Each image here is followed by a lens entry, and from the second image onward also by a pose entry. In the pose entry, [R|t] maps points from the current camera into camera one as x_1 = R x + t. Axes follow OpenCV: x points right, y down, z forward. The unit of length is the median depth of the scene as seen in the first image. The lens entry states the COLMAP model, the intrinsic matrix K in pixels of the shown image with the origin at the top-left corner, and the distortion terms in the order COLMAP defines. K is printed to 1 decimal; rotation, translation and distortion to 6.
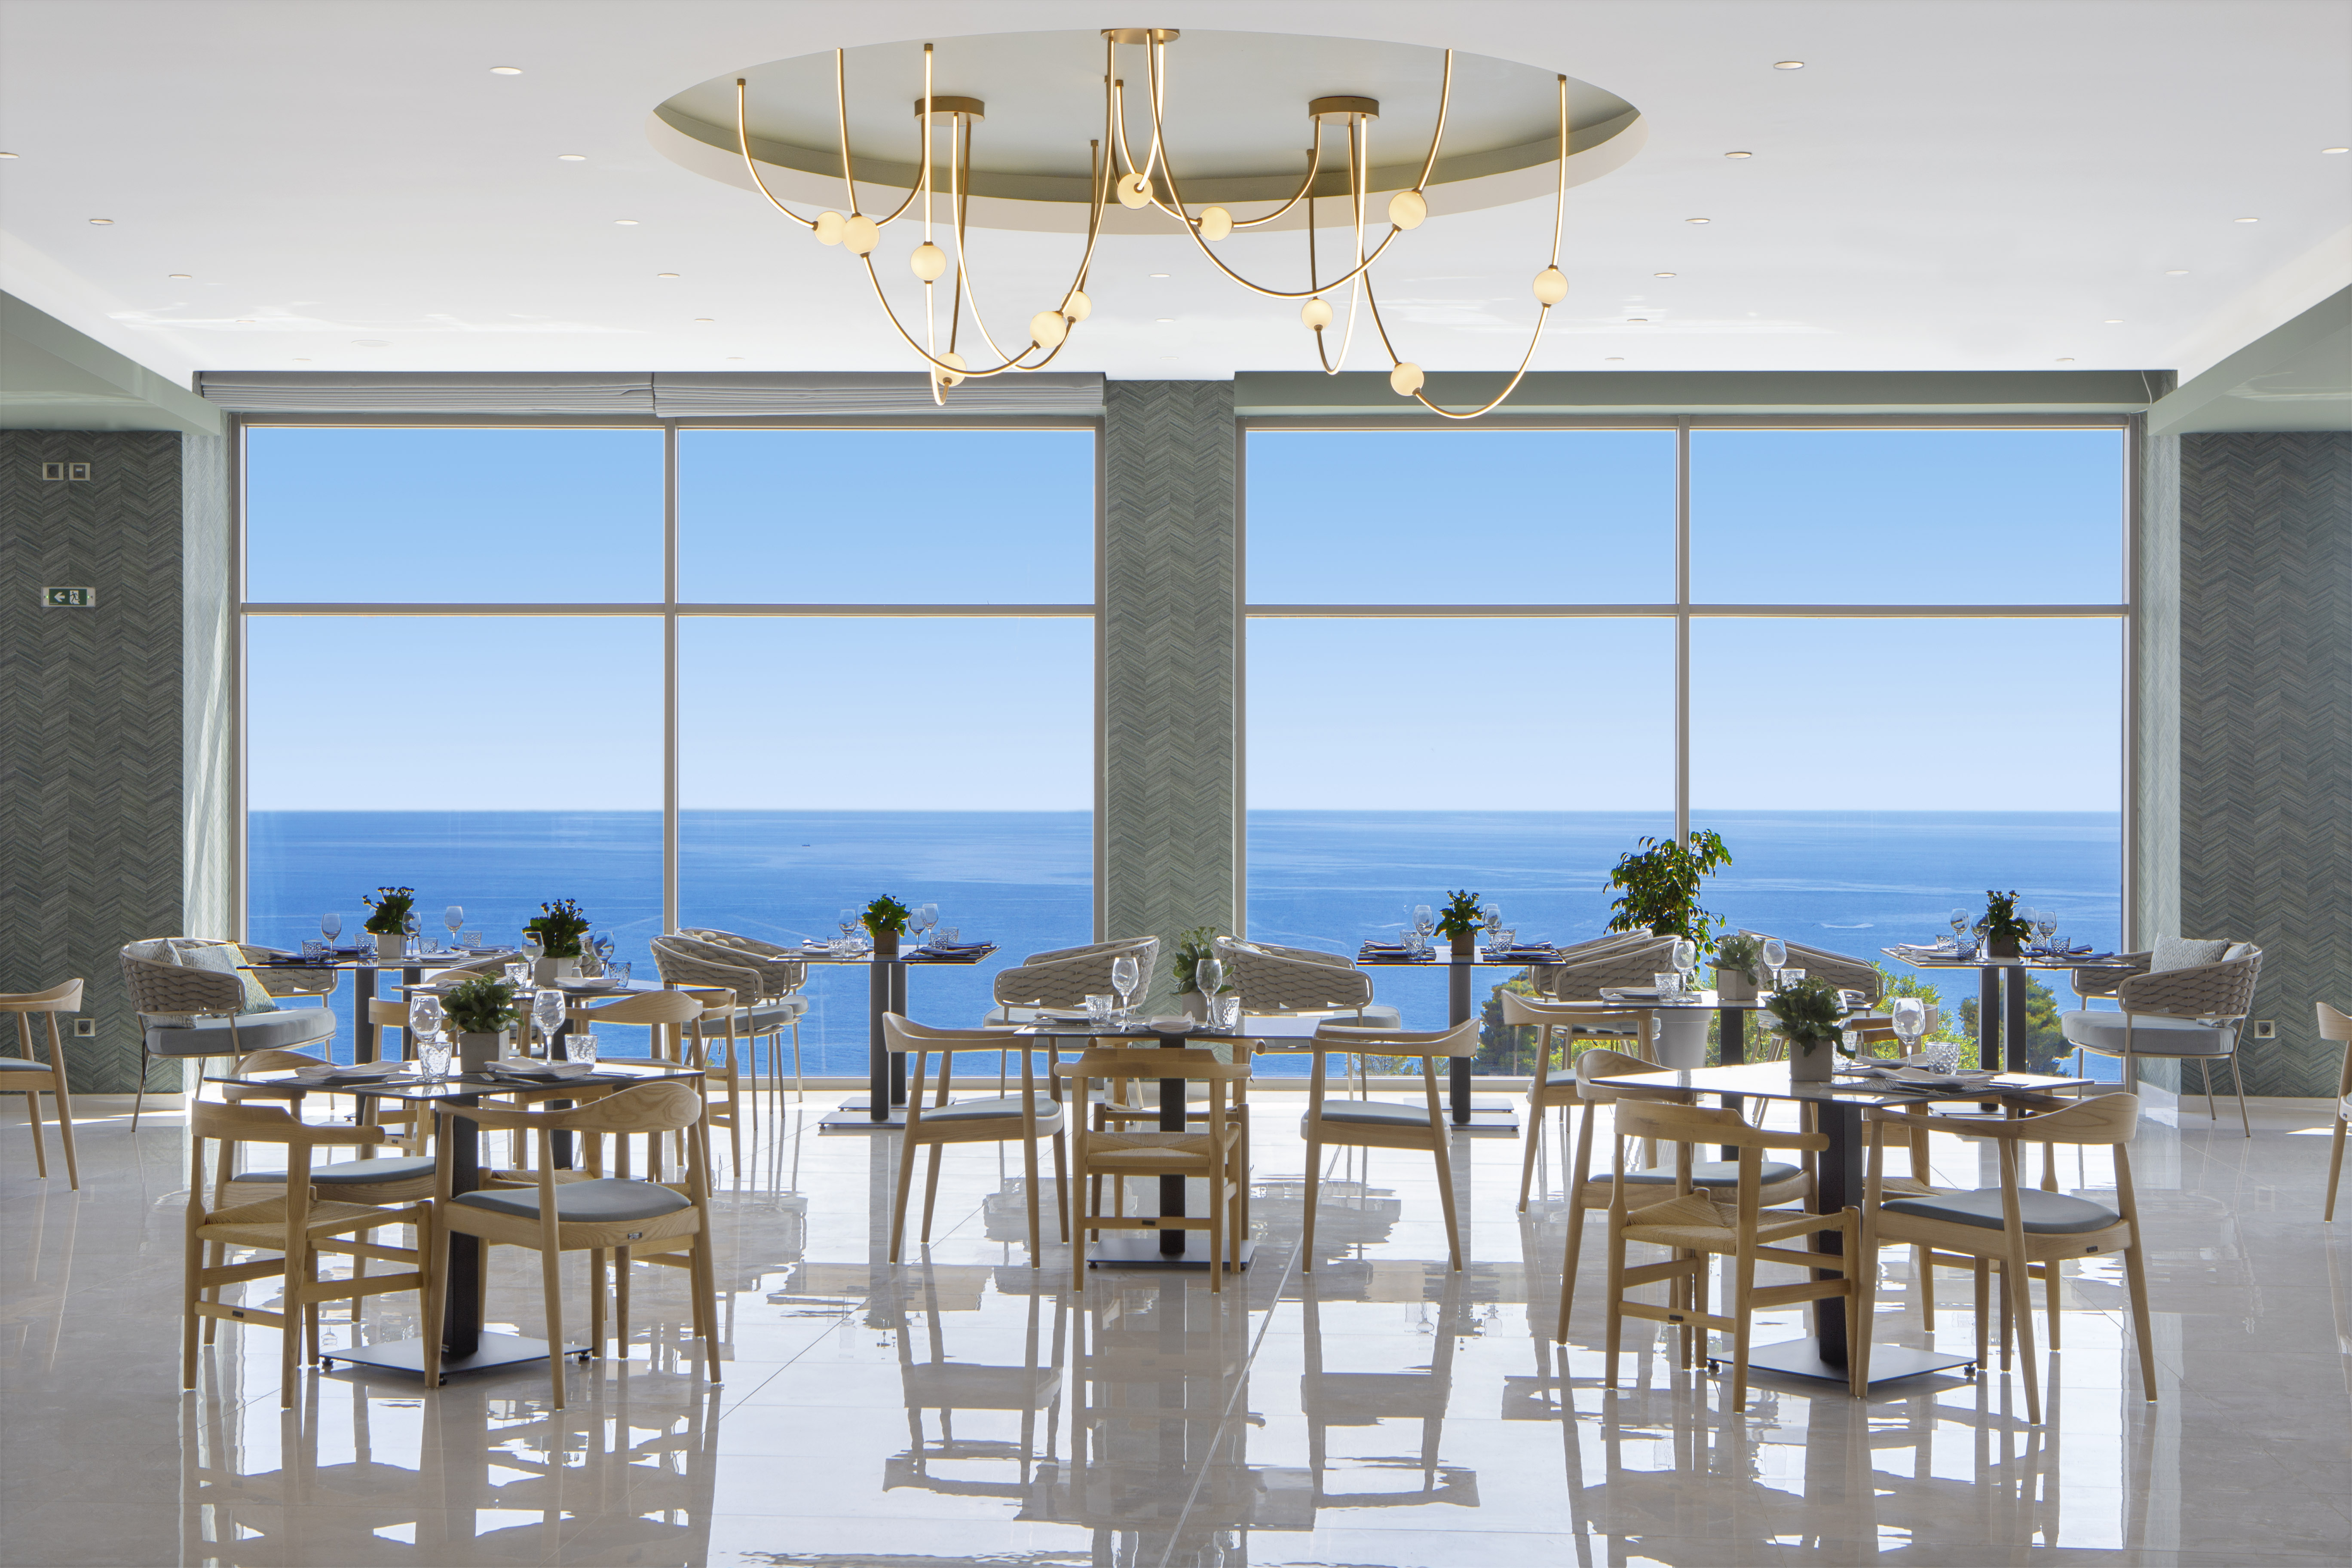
lens RADIAL K [[3523.0, 0, 1176.4], [0, 3523.0, 795.2], [0, 0, 1]] dist [0.303780, 0.000000]
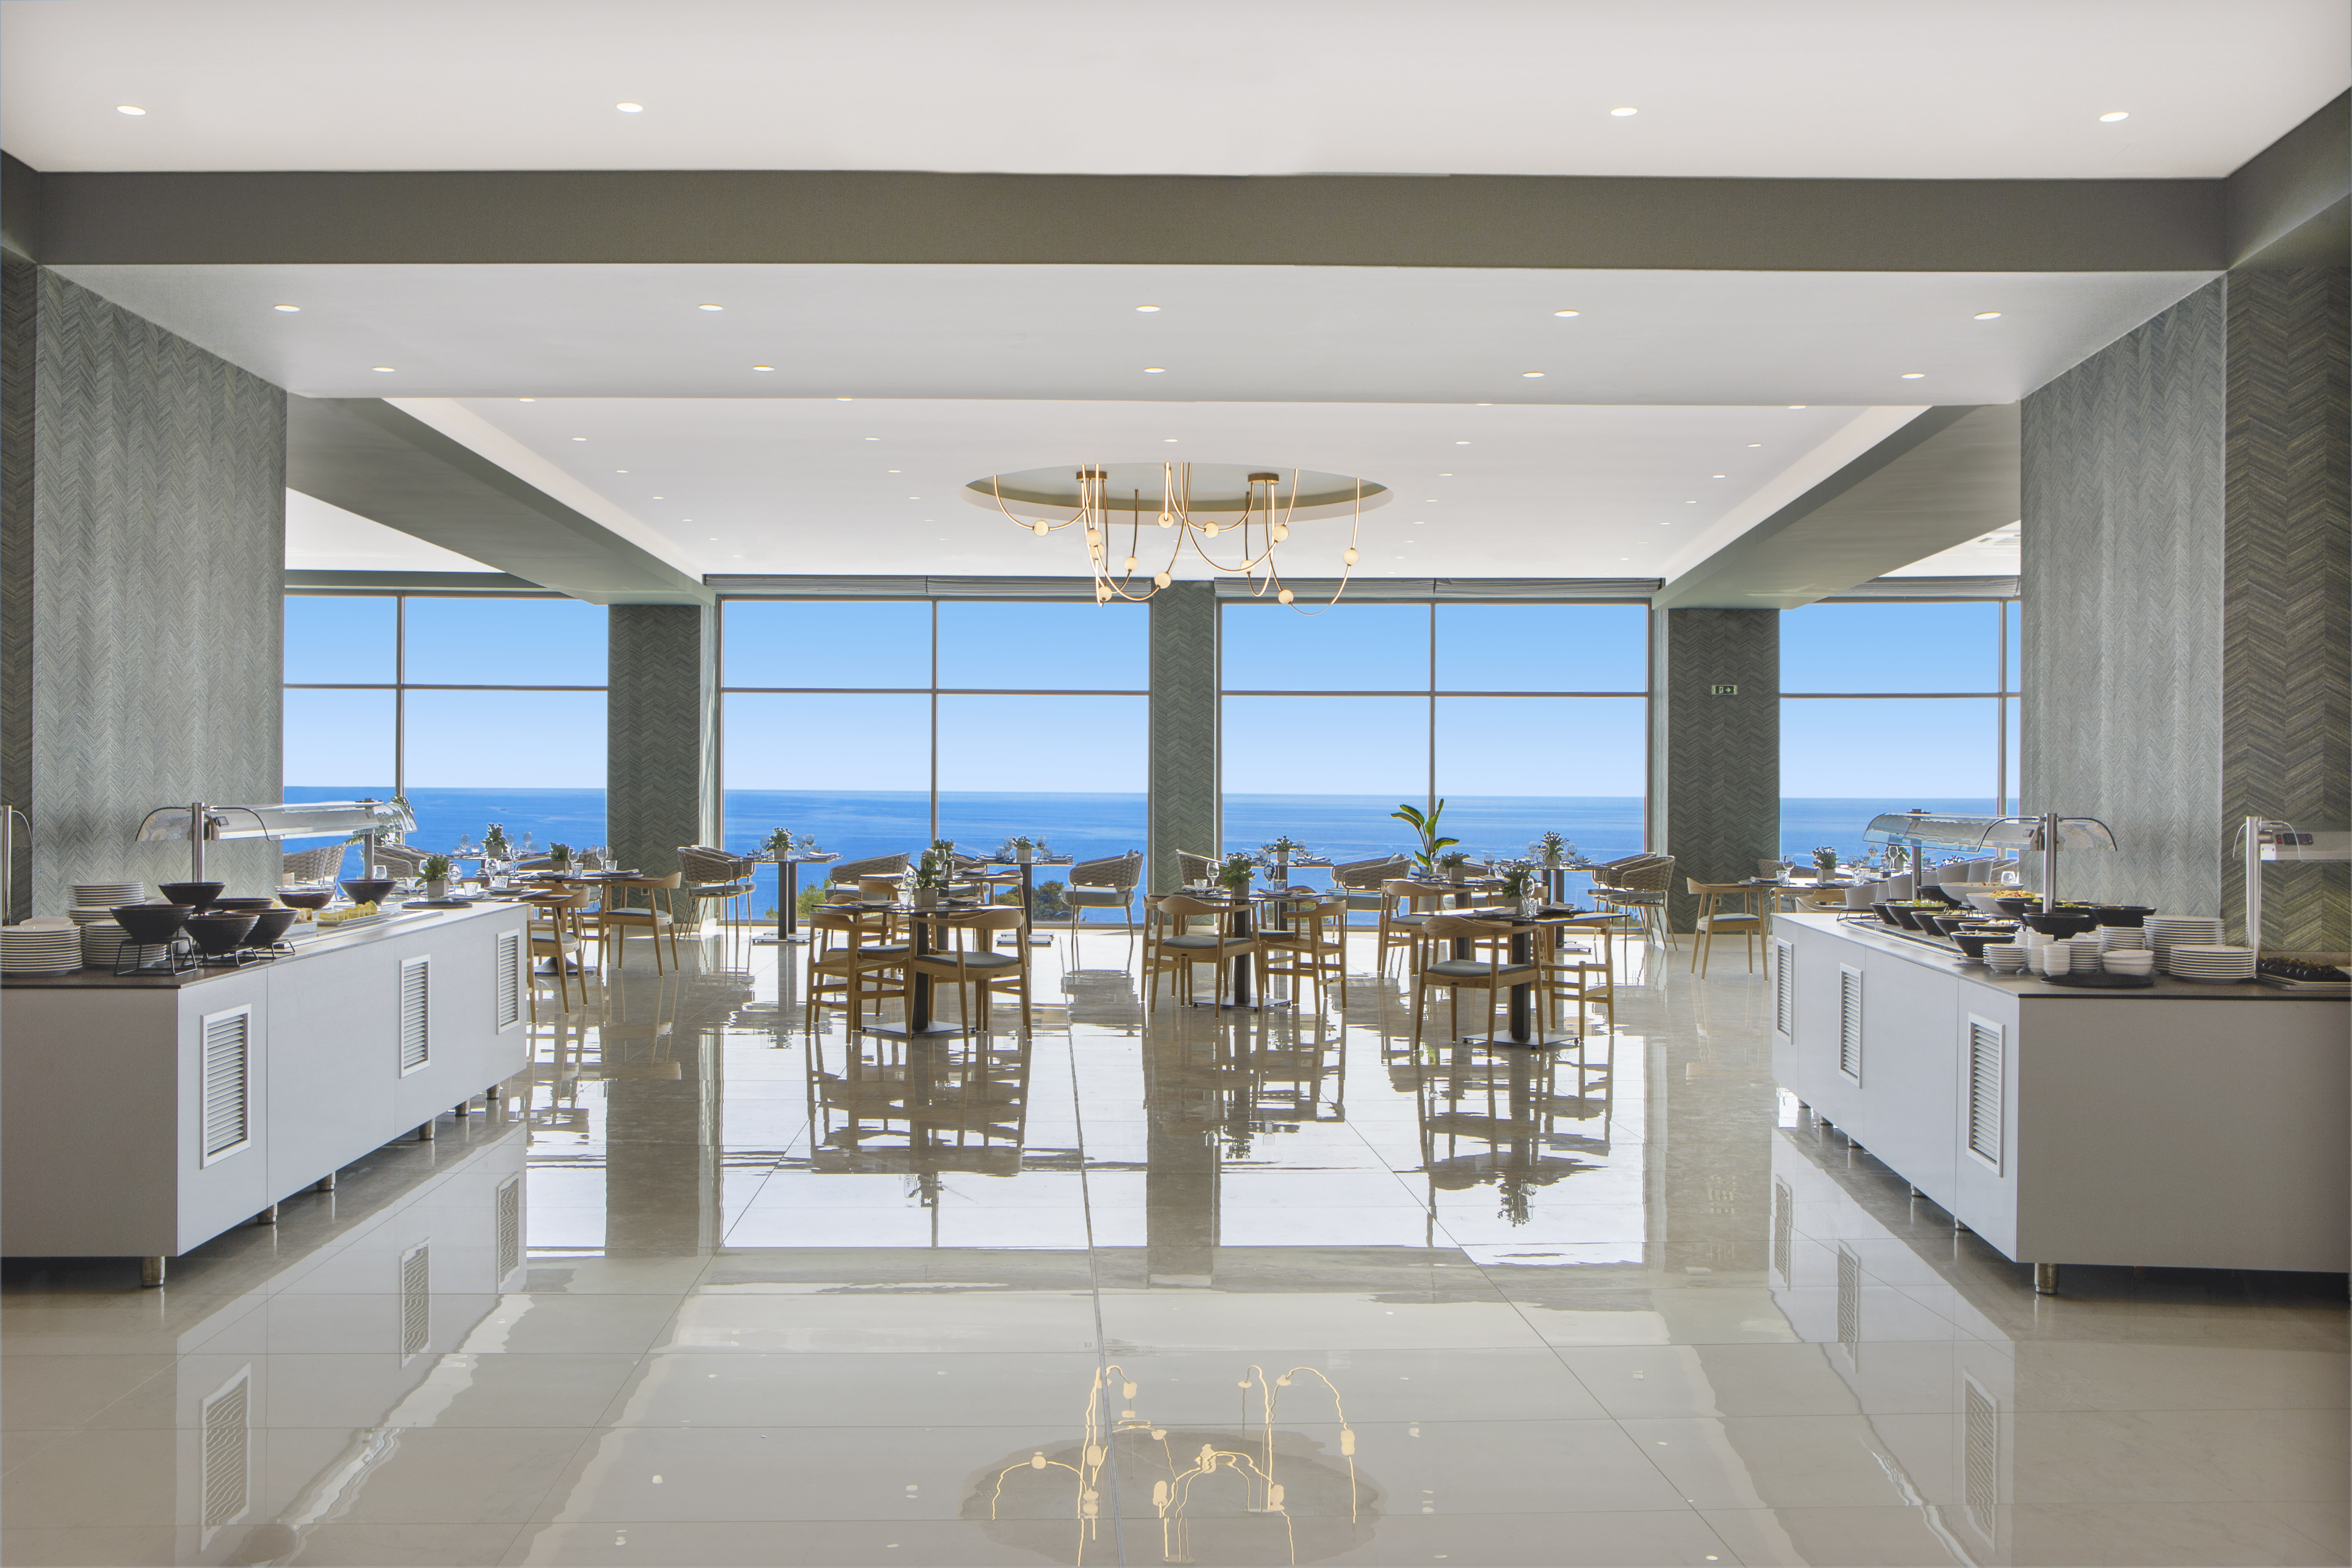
lens RADIAL K [[4420.5, 0, 1175.5], [0, 4420.5, 782.7], [0, 0, 1]] dist [-0.018393, 0.000000]
pose [[0.998199, 0.002476, 0.059942, -0.159419], [-0.003750, 0.999769, 0.021146, -0.055100], [-0.059876, -0.021332, 0.997978, -1.547492]]
